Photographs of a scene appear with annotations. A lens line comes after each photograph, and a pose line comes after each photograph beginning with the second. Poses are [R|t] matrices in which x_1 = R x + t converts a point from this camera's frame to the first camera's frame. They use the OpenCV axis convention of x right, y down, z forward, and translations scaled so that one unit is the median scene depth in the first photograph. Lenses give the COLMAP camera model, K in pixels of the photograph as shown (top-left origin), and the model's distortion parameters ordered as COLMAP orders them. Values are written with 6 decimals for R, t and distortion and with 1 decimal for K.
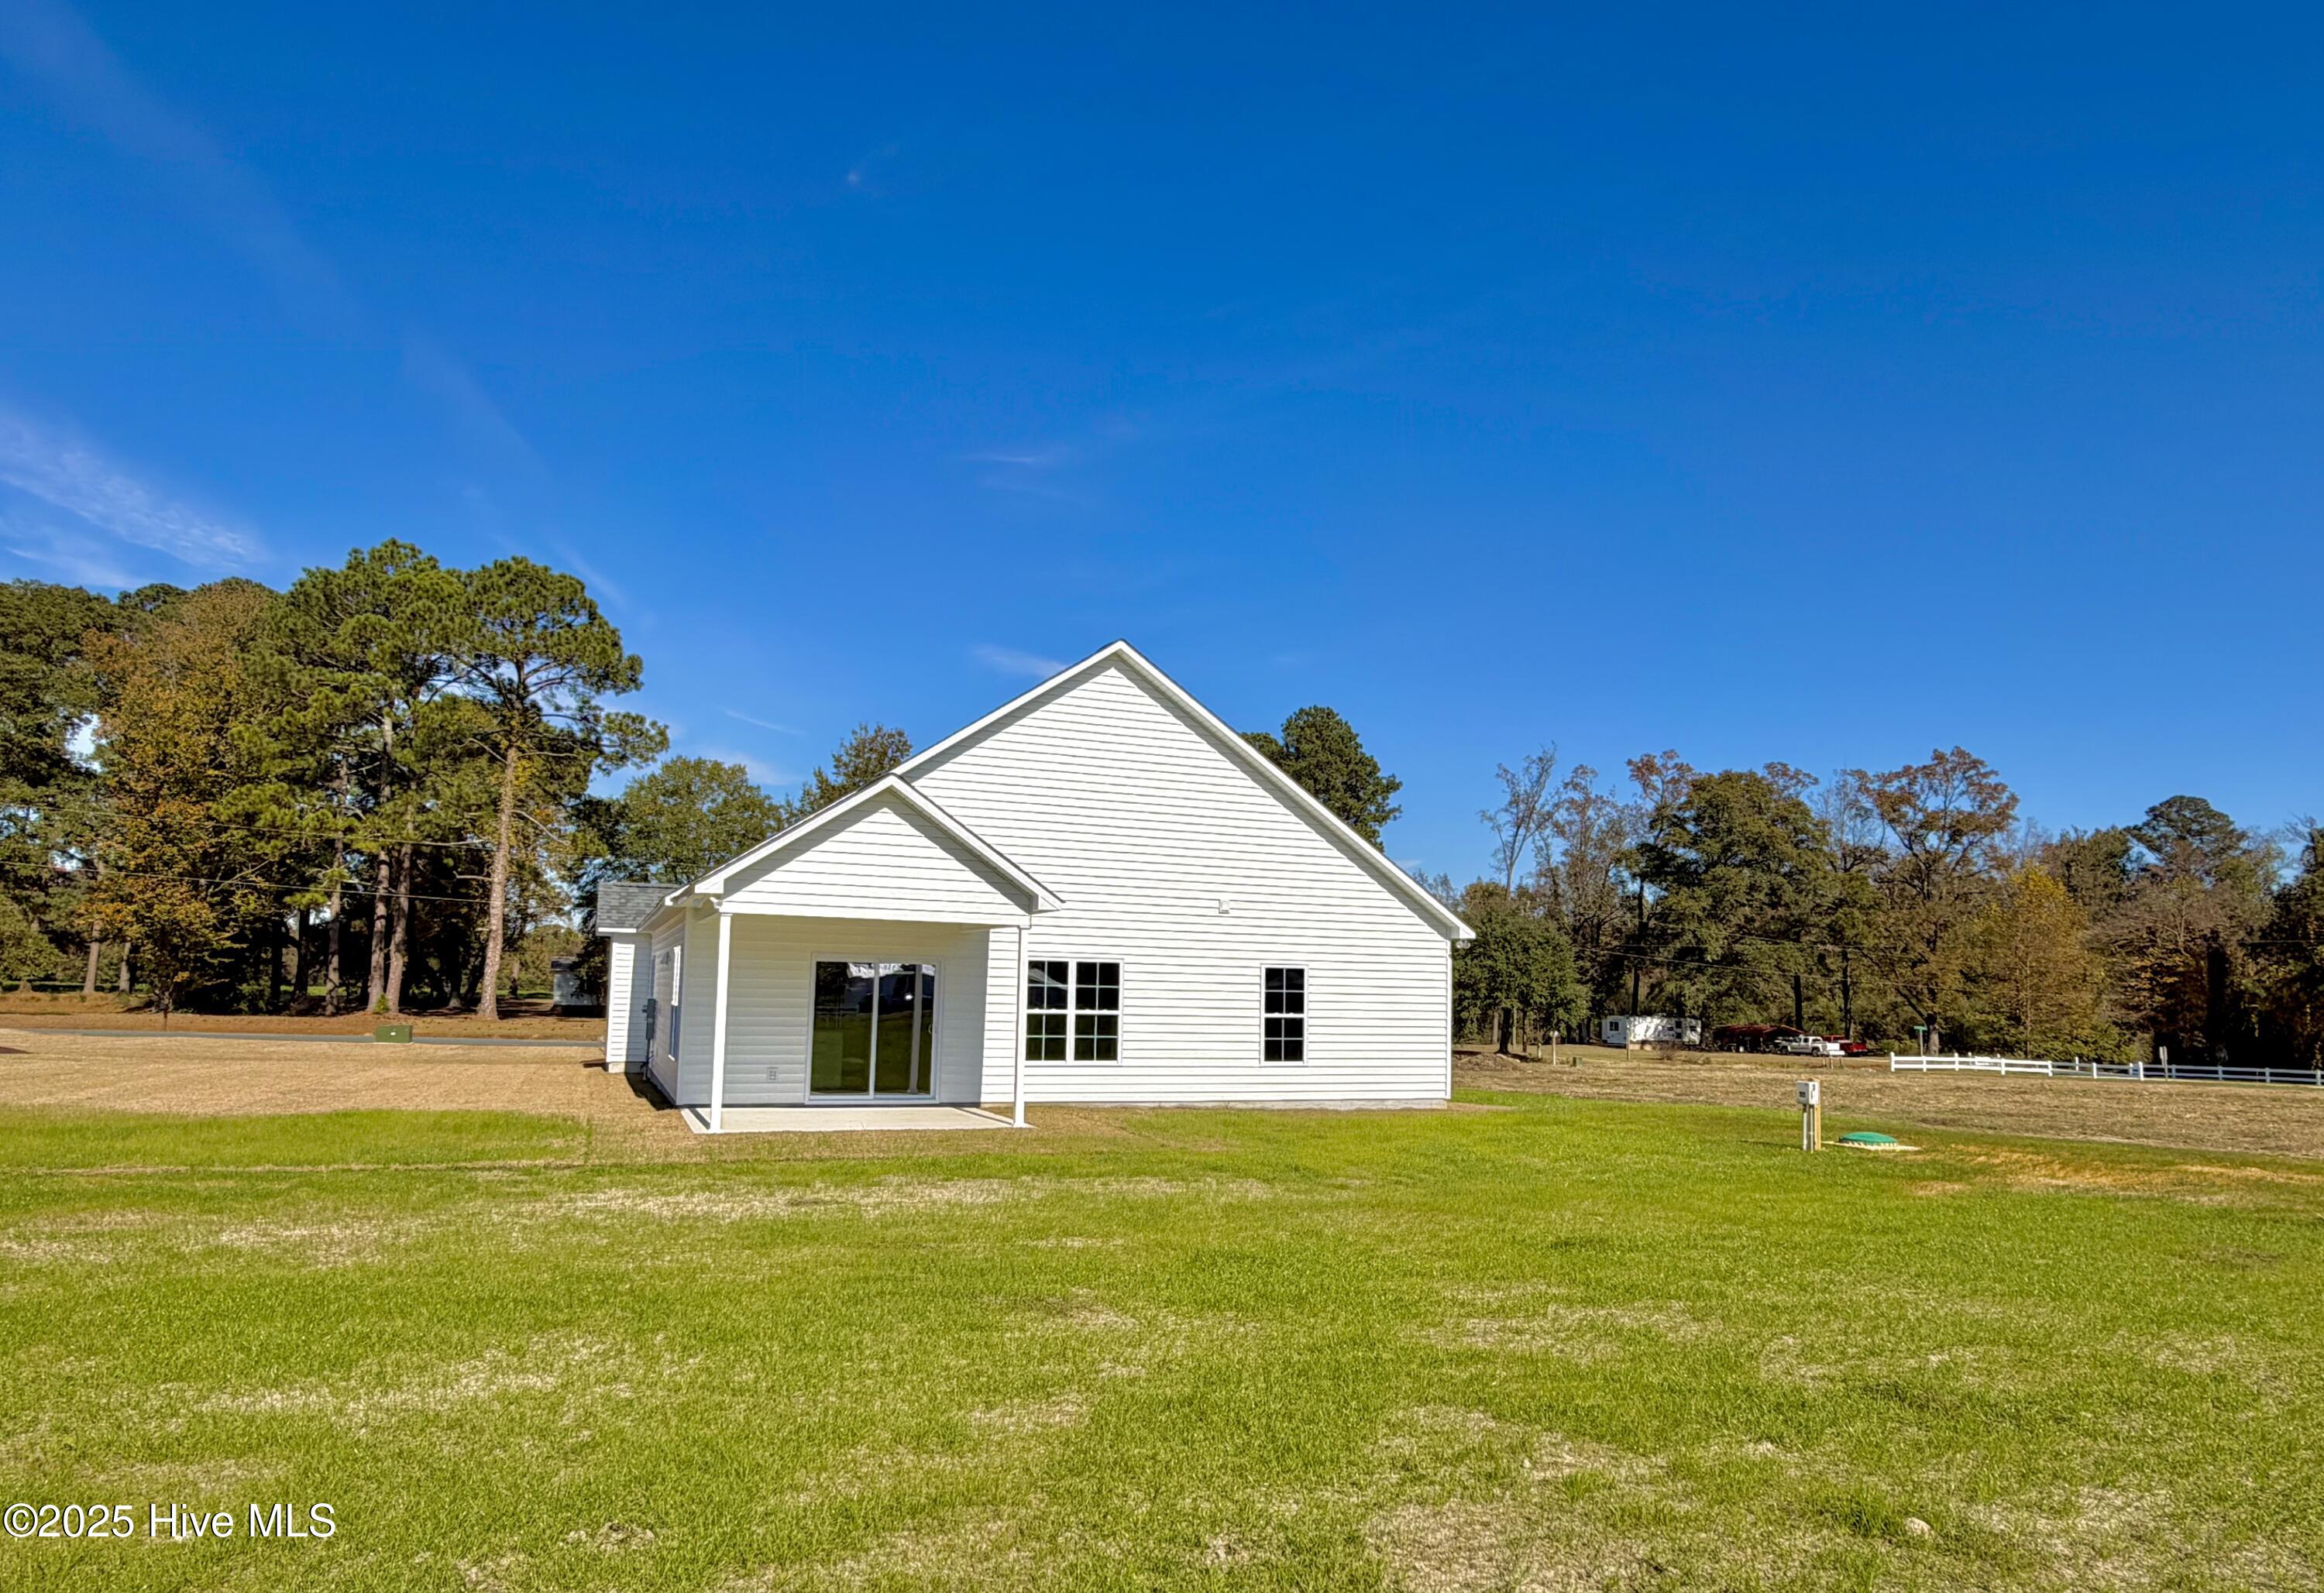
lens RADIAL K [[1488.0, 0, 1162.0], [0, 1488.0, 796.5], [0, 0, 1]] dist [-0.020200, -0.000263]
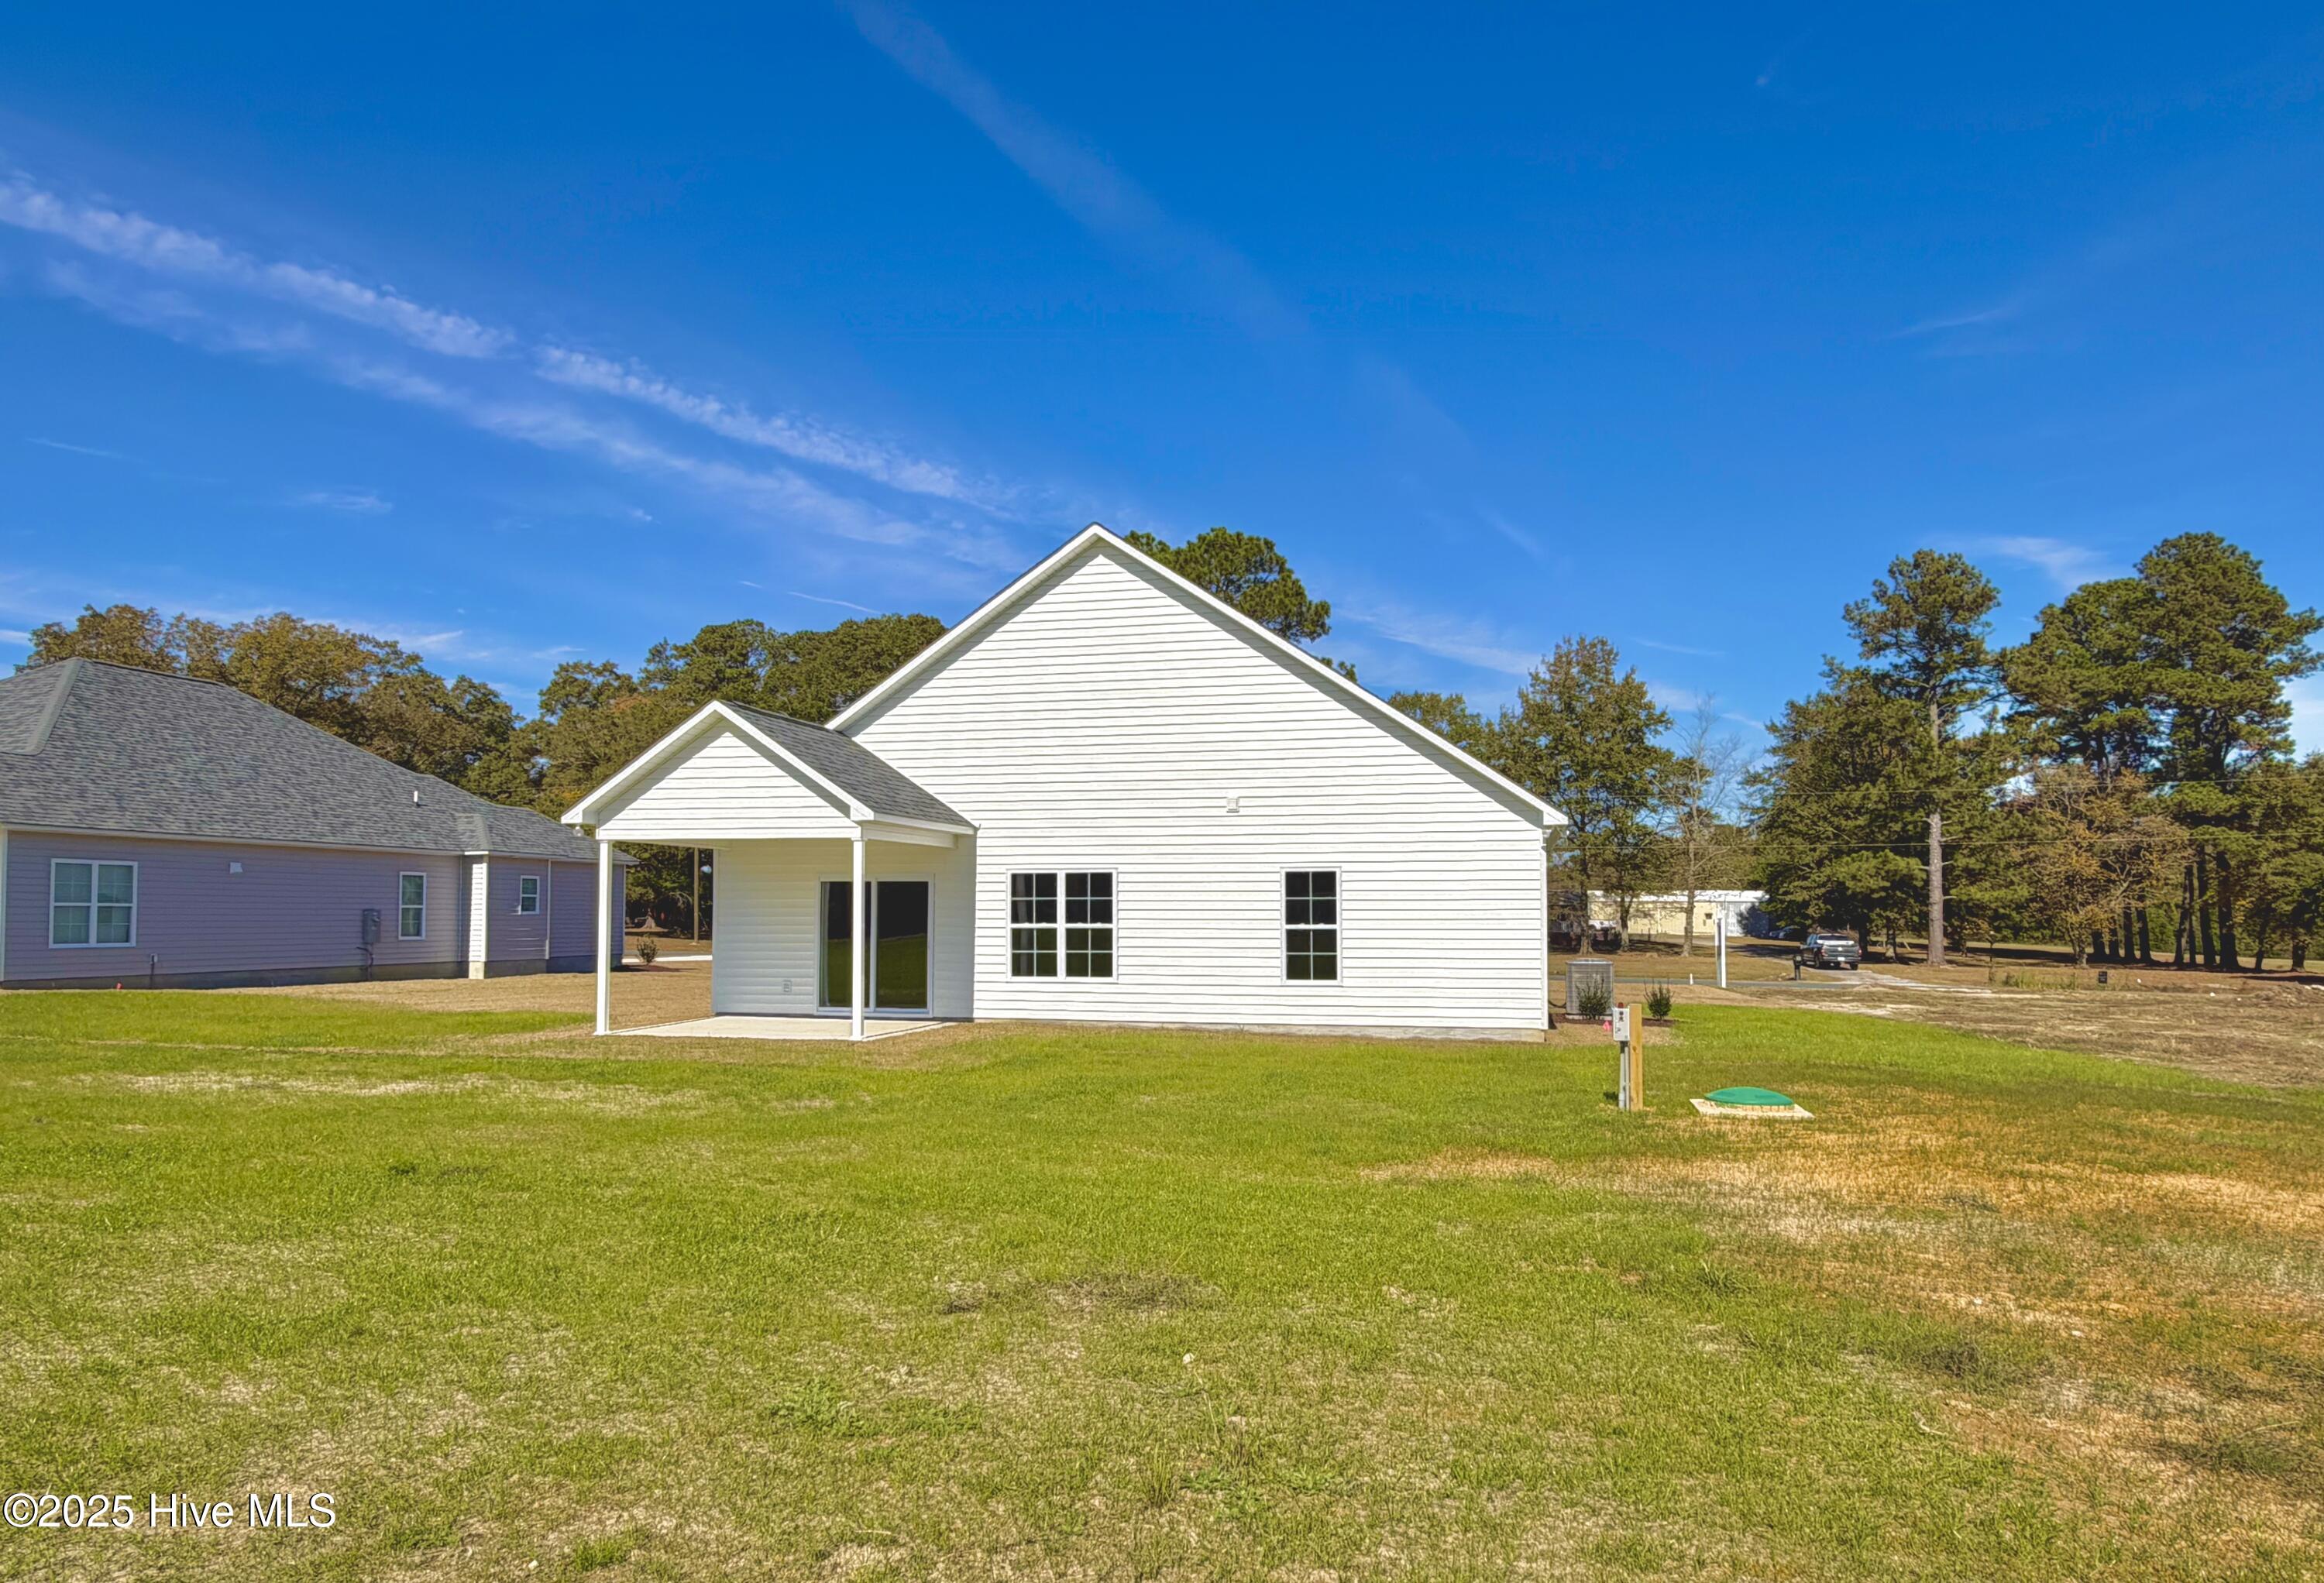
lens RADIAL K [[1488.0, 0, 1162.0], [0, 1488.0, 791.5], [0, 0, 1]] dist [-0.020200, -0.000263]
pose [[0.787996, -0.072111, -0.611443, 0.566507], [0.096854, 0.995271, 0.007442, 0.058043], [0.608015, -0.065085, 0.791253, 0.290653]]
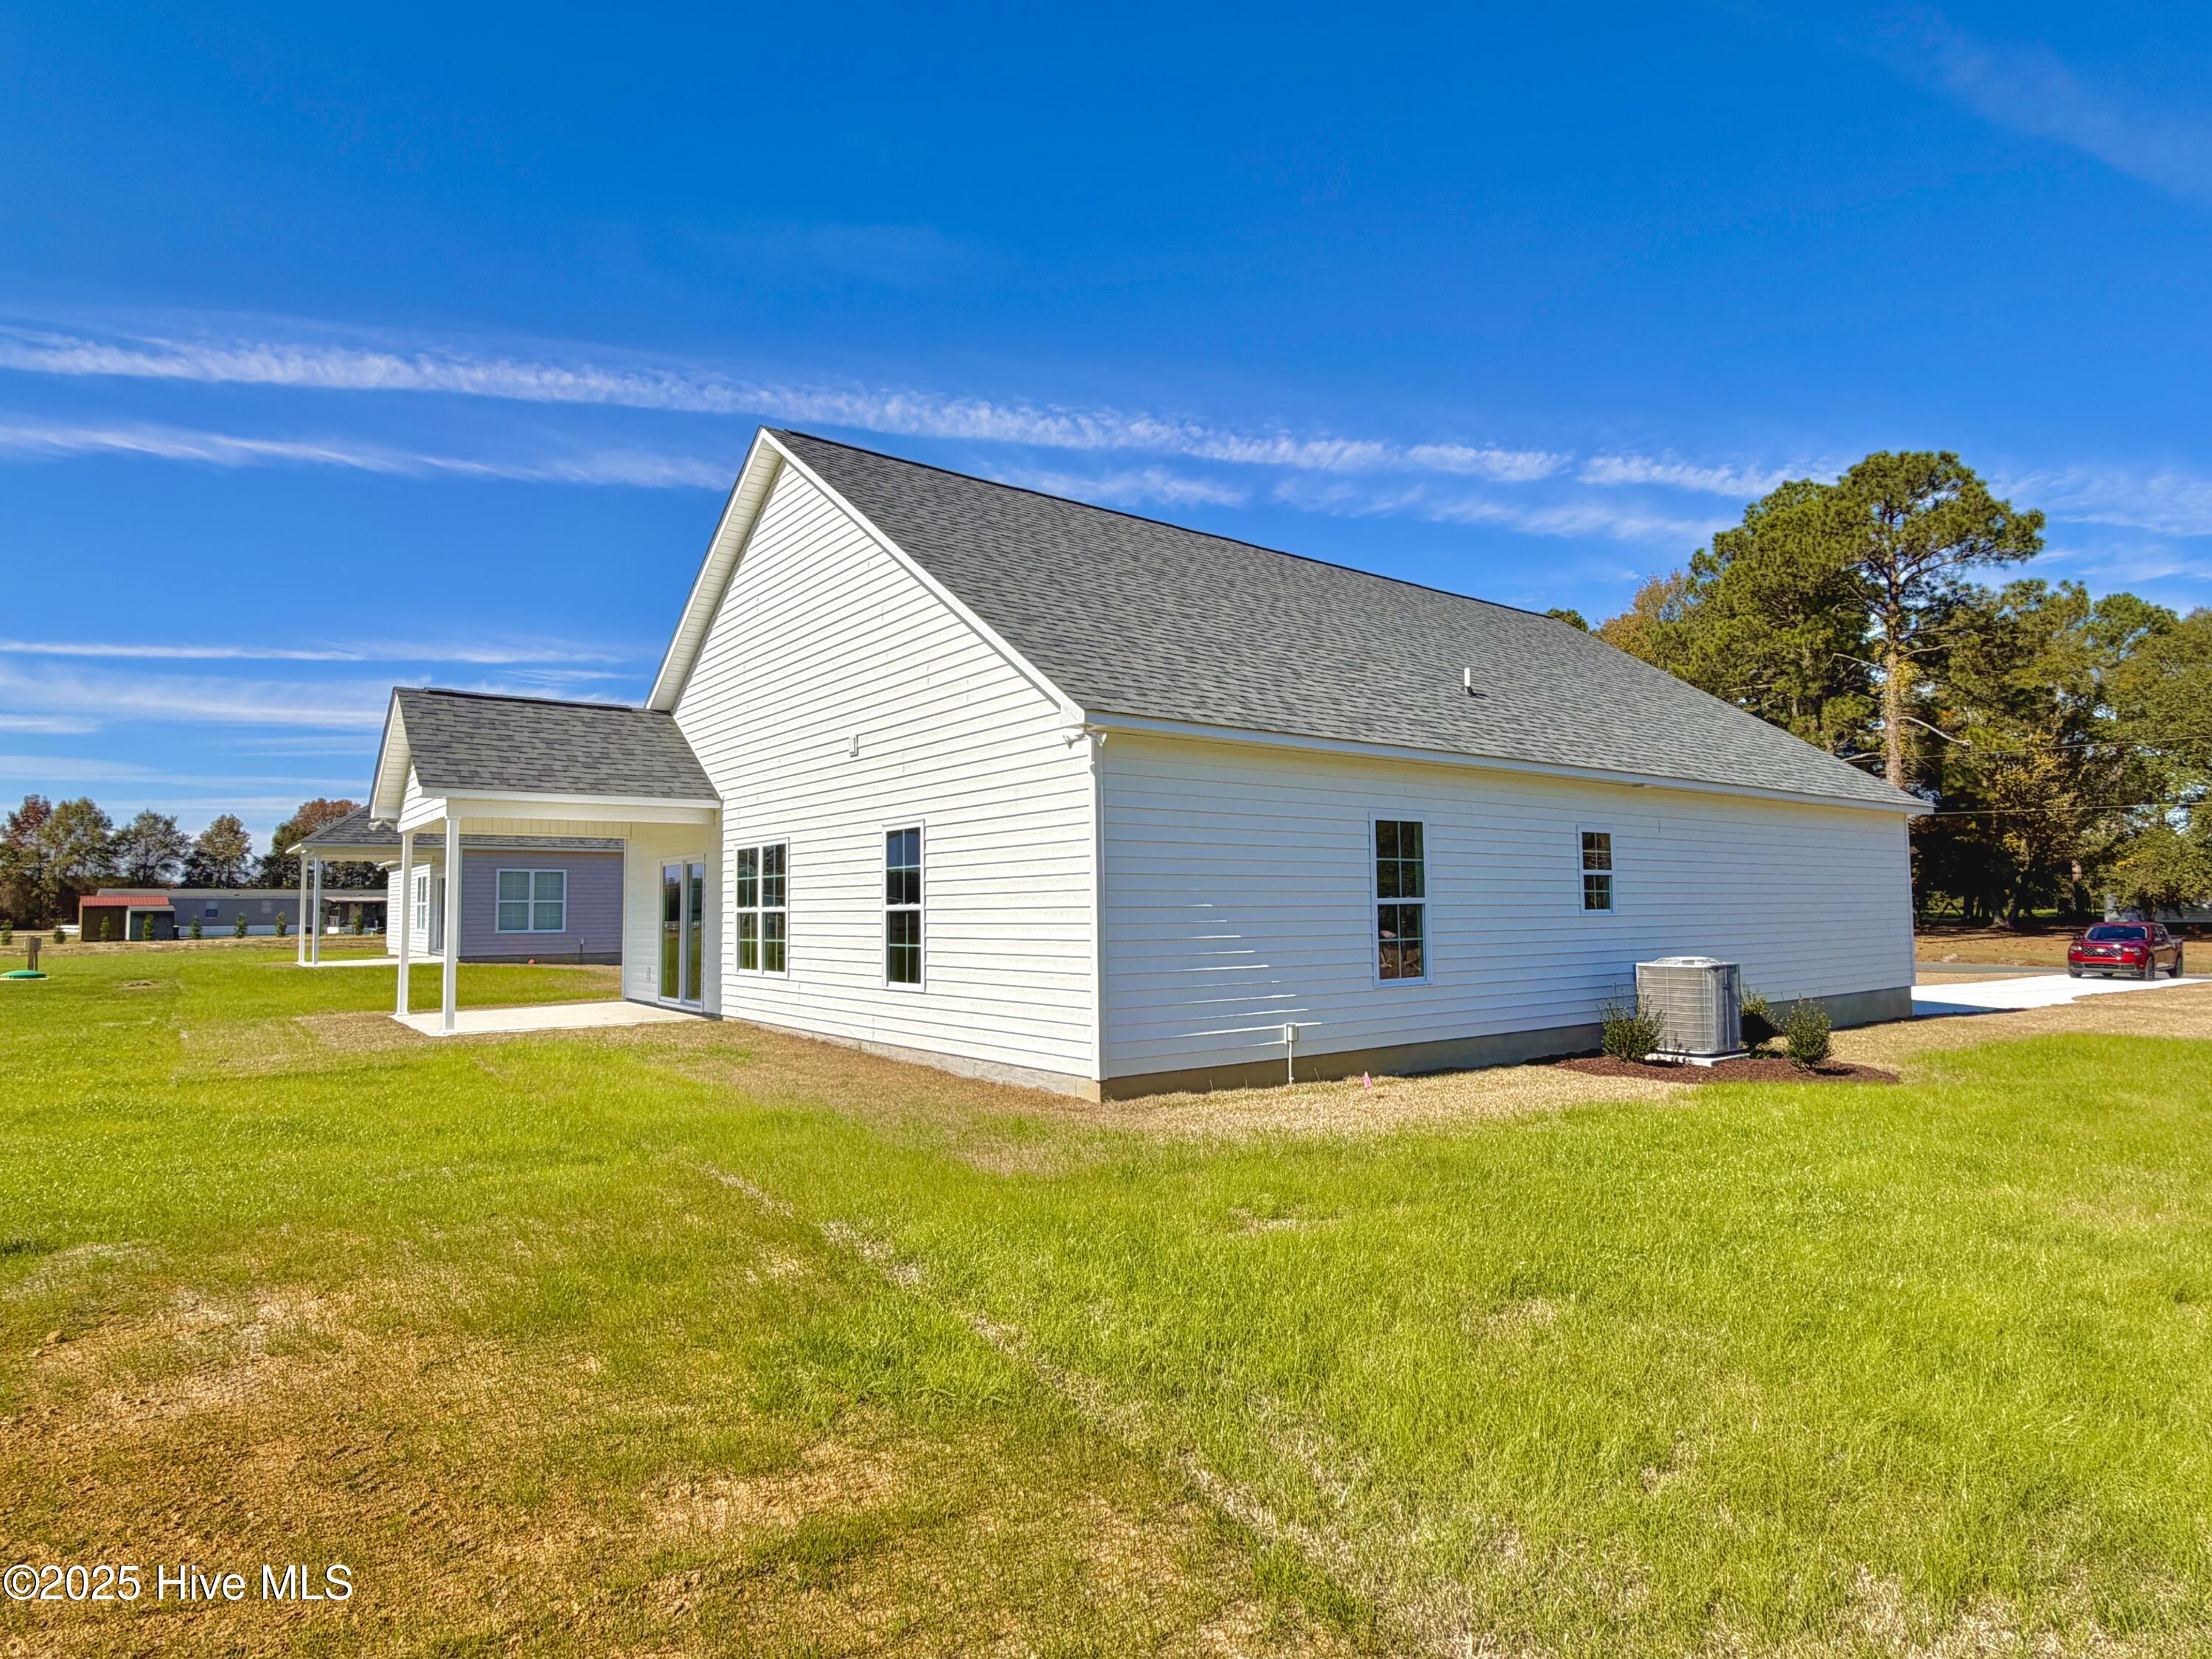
lens RADIAL K [[1222.5, 0, 1106.0], [0, 1222.5, 829.5], [0, 0, 1]] dist [-0.002692, -0.000208]
pose [[0.245921, -0.083892, -0.965653, 0.608793], [0.152496, 0.987189, -0.046927, 0.158896], [0.957219, -0.135718, 0.255564, 0.999630]]
